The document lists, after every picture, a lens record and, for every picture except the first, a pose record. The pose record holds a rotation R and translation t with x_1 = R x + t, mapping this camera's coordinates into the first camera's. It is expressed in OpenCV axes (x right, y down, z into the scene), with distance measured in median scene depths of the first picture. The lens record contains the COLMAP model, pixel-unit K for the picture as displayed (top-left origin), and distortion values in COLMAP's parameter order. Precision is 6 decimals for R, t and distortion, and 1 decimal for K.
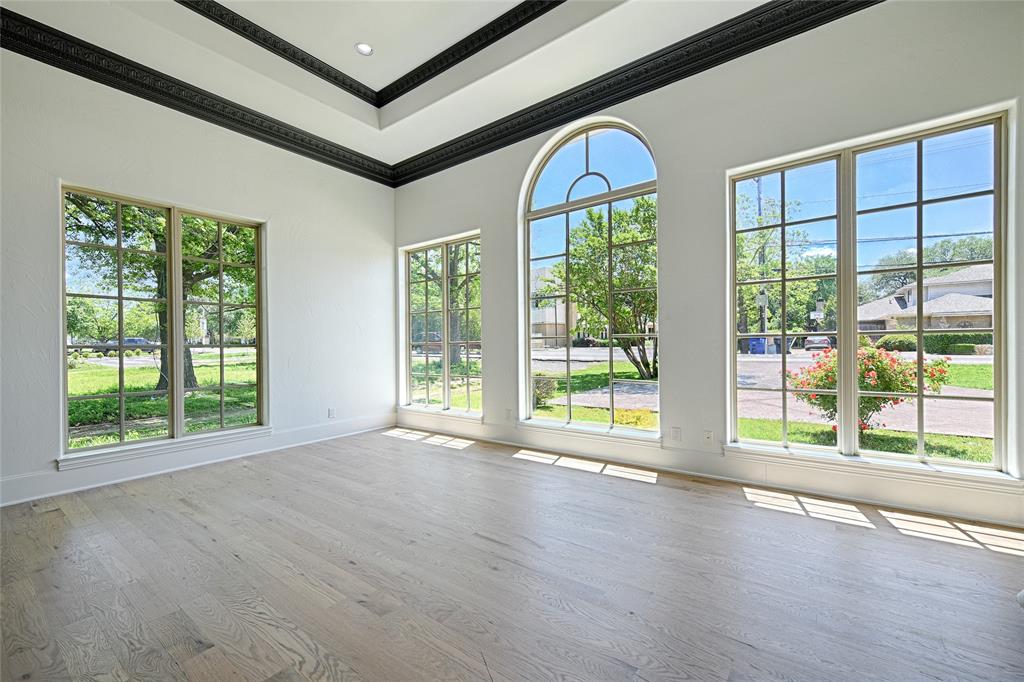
lens RADIAL K [[420.0, 0, 514.7], [0, 420.0, 339.0], [0, 0, 1]] dist [0.028415, 0.000148]
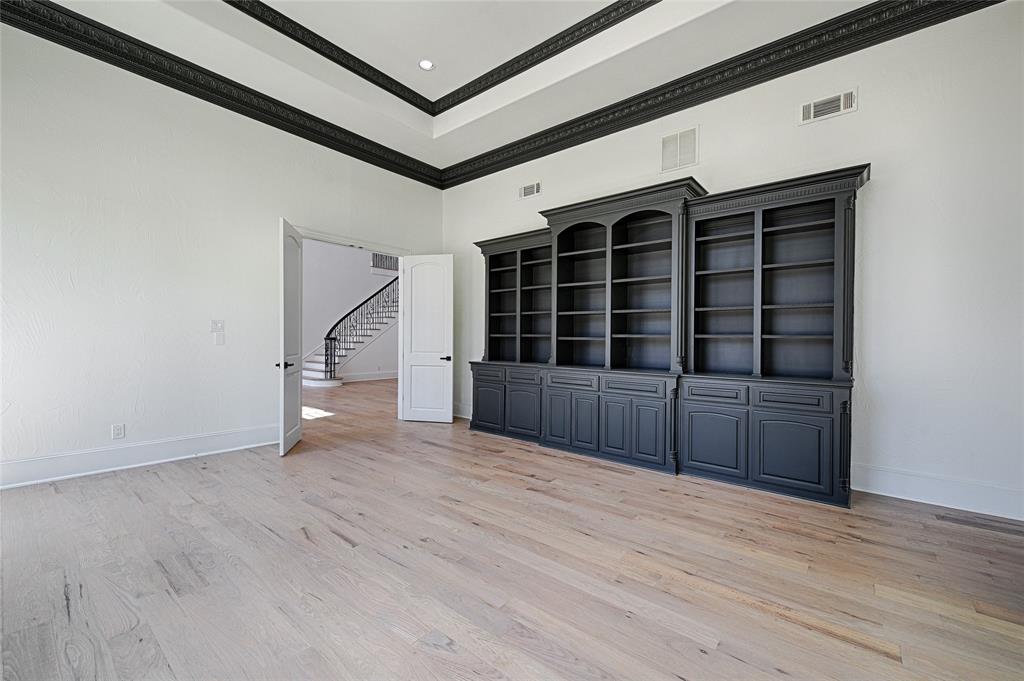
lens RADIAL K [[424.9, 0, 510.4], [0, 424.9, 331.2], [0, 0, 1]] dist [0.001668, 0.000091]
pose [[-0.997970, 0.008414, 0.063134, -0.490145], [0.006727, 0.999616, -0.026891, 0.028807], [-0.063336, -0.026412, -0.997643, 1.914799]]
